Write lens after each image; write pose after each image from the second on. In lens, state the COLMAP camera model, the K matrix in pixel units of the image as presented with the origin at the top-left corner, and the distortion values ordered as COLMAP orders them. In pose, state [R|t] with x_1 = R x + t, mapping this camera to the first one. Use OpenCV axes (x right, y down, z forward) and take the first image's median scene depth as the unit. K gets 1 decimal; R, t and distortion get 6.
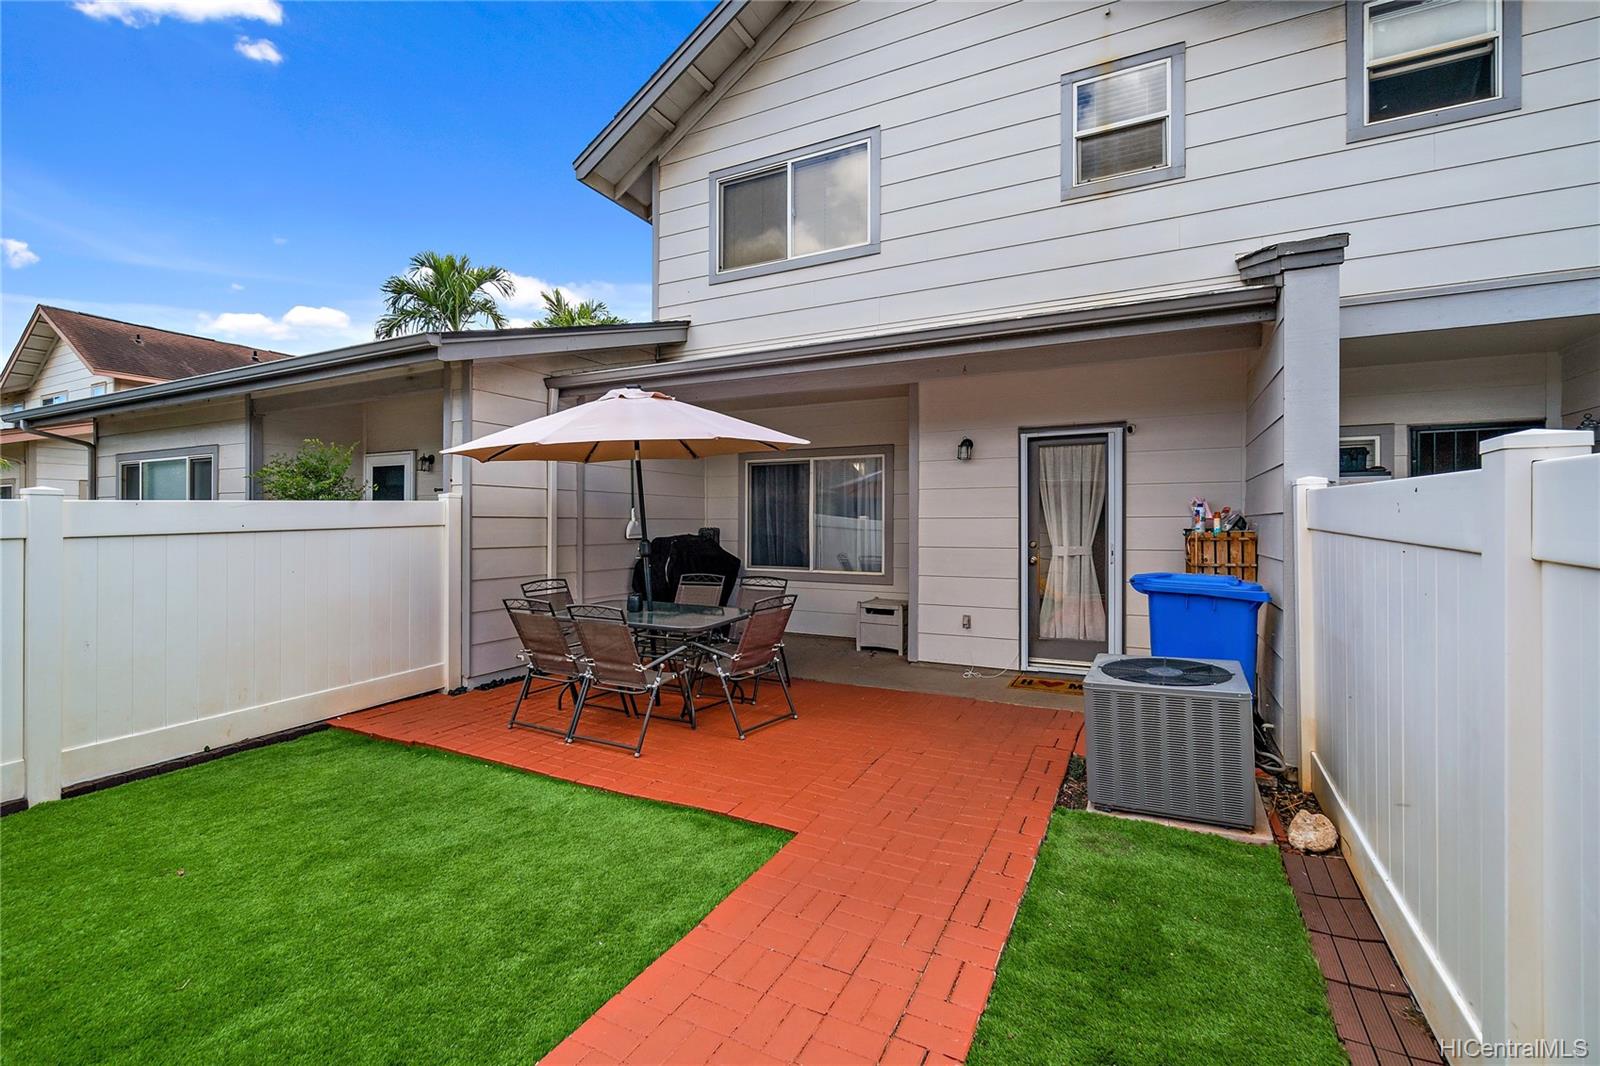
lens RADIAL K [[689.9, 0, 794.4], [0, 689.9, 529.6], [0, 0, 1]] dist [-0.002667, -0.000223]
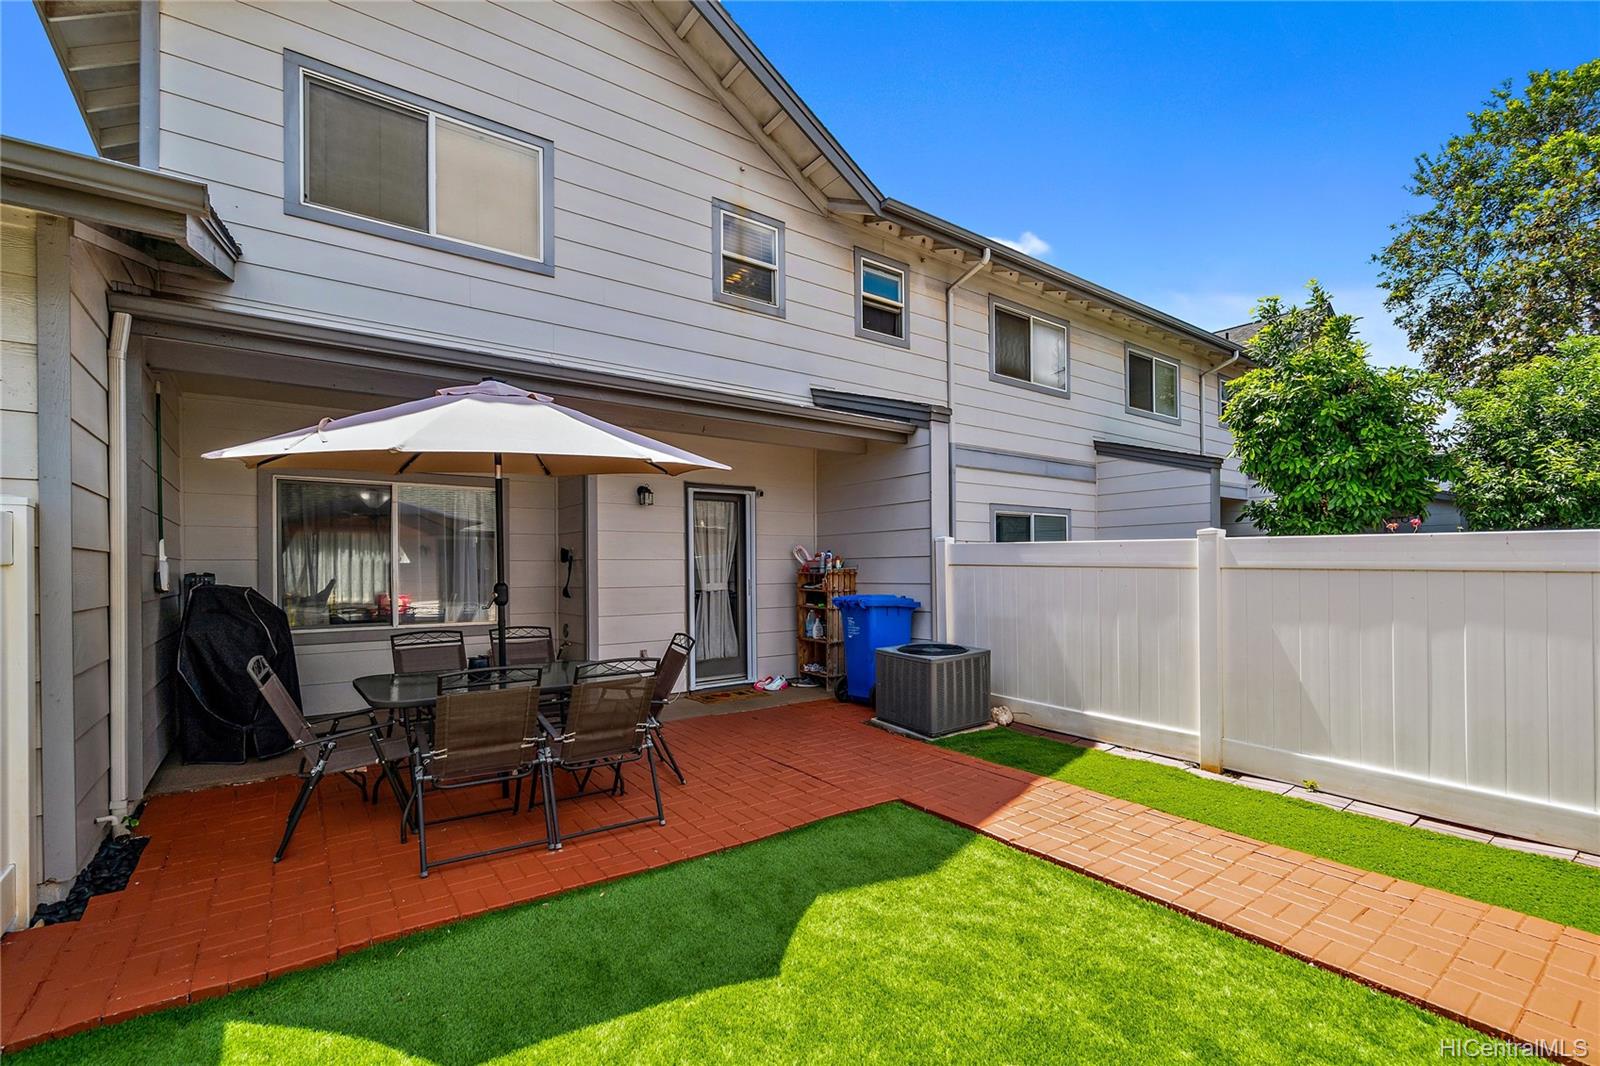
lens RADIAL K [[713.4, 0, 800.8], [0, 713.4, 573.7], [0, 0, 1]] dist [-0.001872, -0.000447]
pose [[0.440080, -0.010263, 0.897900, -0.723114], [0.014917, 0.999880, 0.004118, 0.005527], [-0.897835, 0.011582, 0.440180, 0.326595]]
